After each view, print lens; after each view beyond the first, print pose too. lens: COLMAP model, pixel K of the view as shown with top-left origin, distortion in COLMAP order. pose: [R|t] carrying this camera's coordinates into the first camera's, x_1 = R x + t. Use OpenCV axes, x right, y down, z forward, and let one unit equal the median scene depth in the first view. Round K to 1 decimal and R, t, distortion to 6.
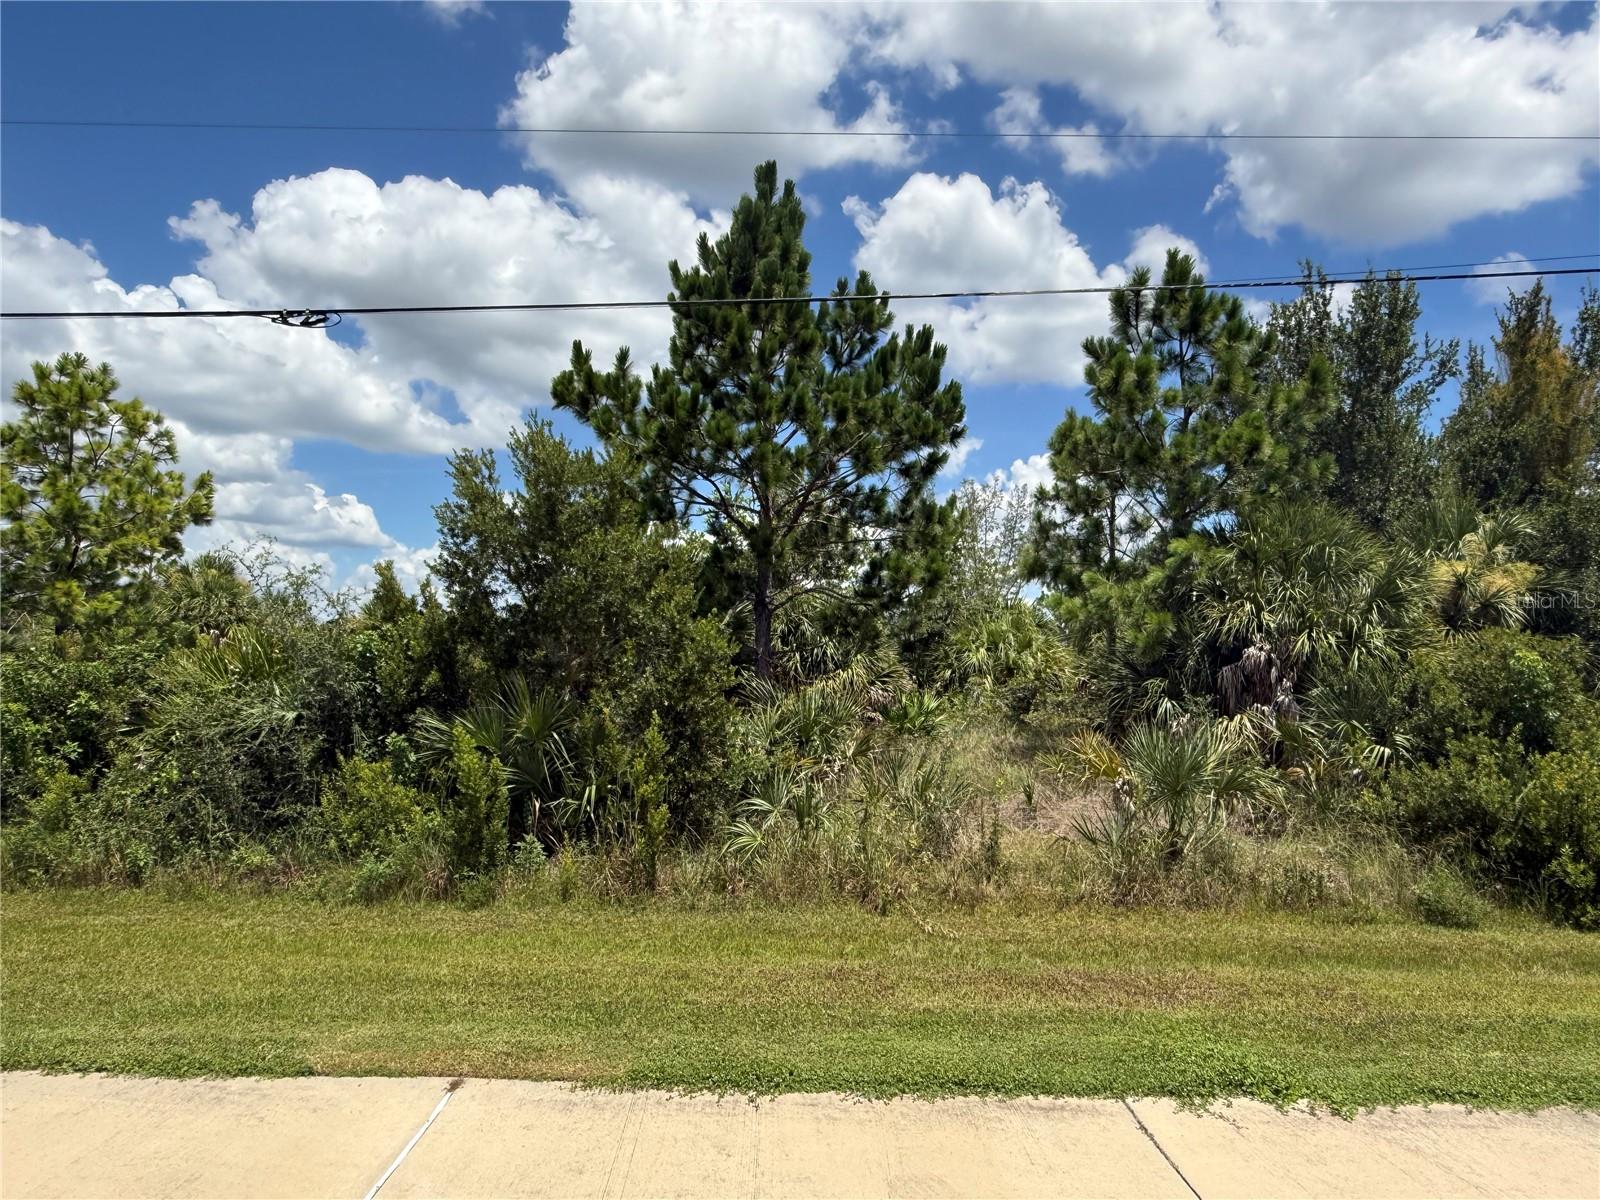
lens RADIAL K [[1046.4, 0, 772.7], [0, 1046.4, 613.7], [0, 0, 1]] dist [-0.011974, 0.005955]
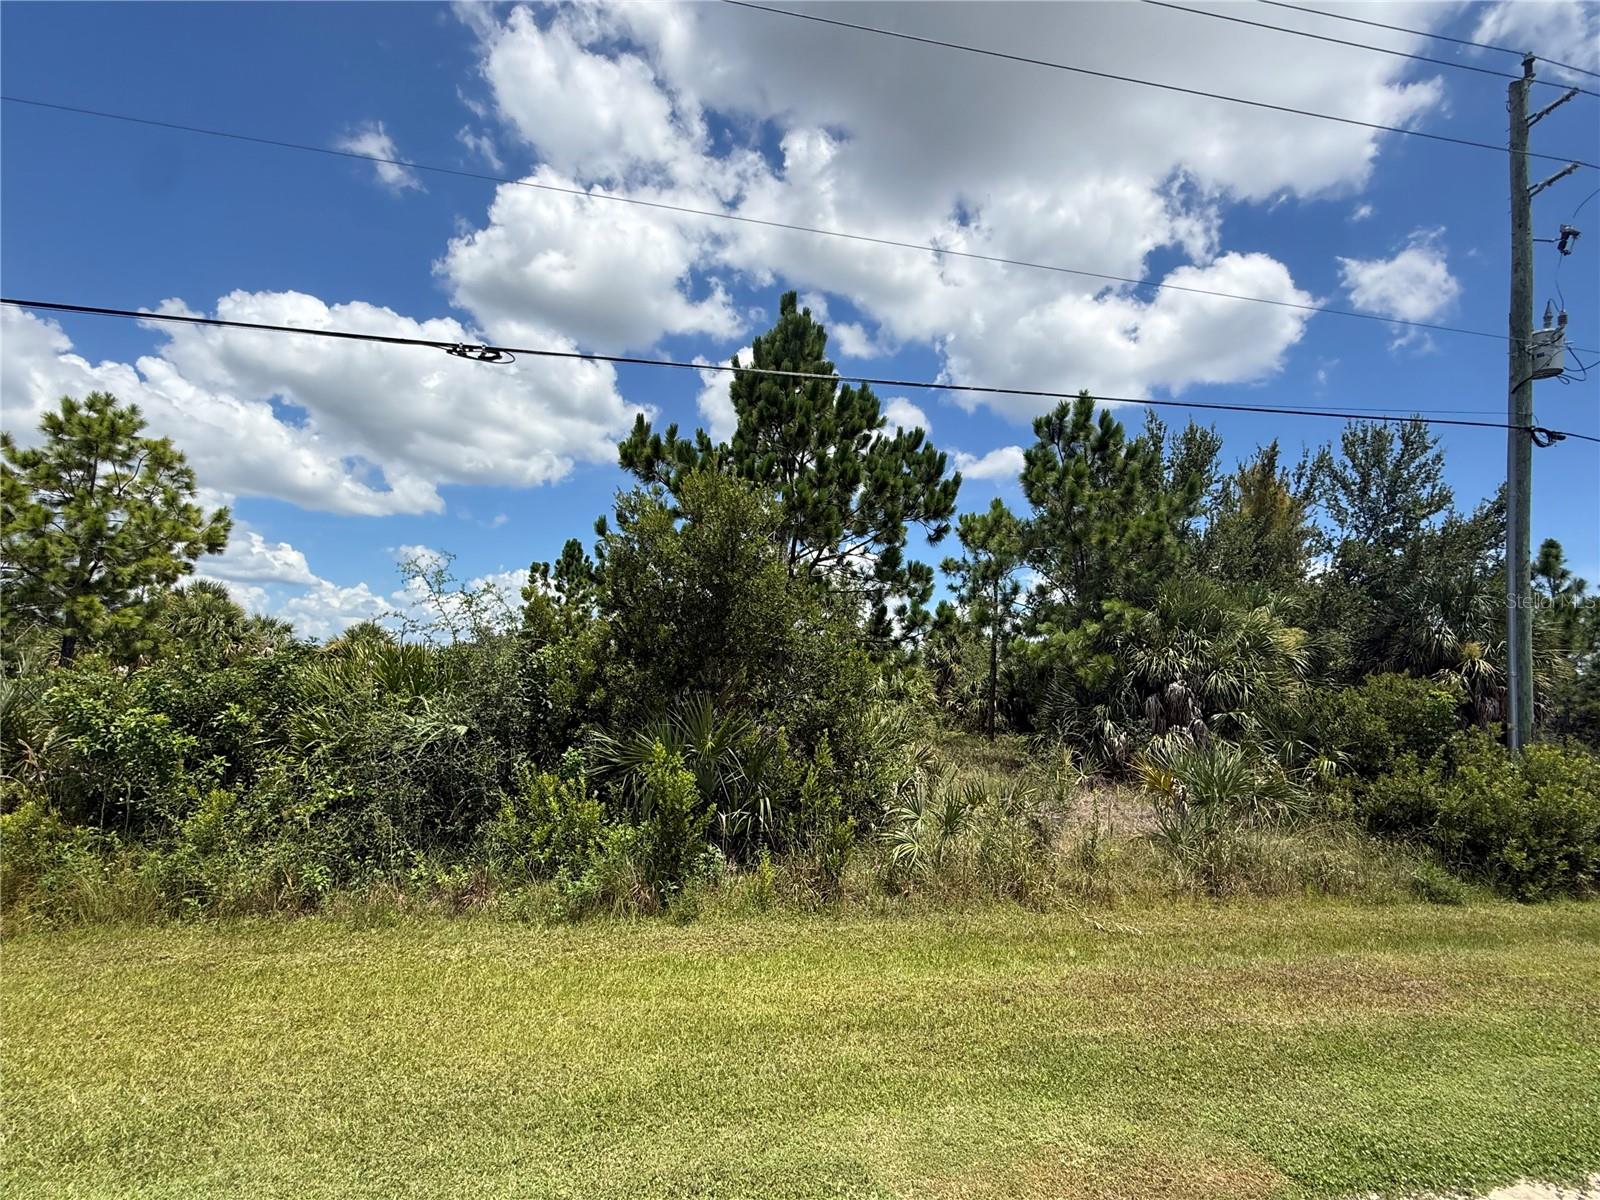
lens RADIAL K [[751.6, 0, 779.5], [0, 751.6, 605.2], [0, 0, 1]] dist [-0.010670, 0.003519]
pose [[0.977516, 0.043824, 0.206256, -0.238263], [-0.031104, 0.997432, -0.064517, 0.010745], [-0.208554, 0.056651, 0.976369, 0.163013]]
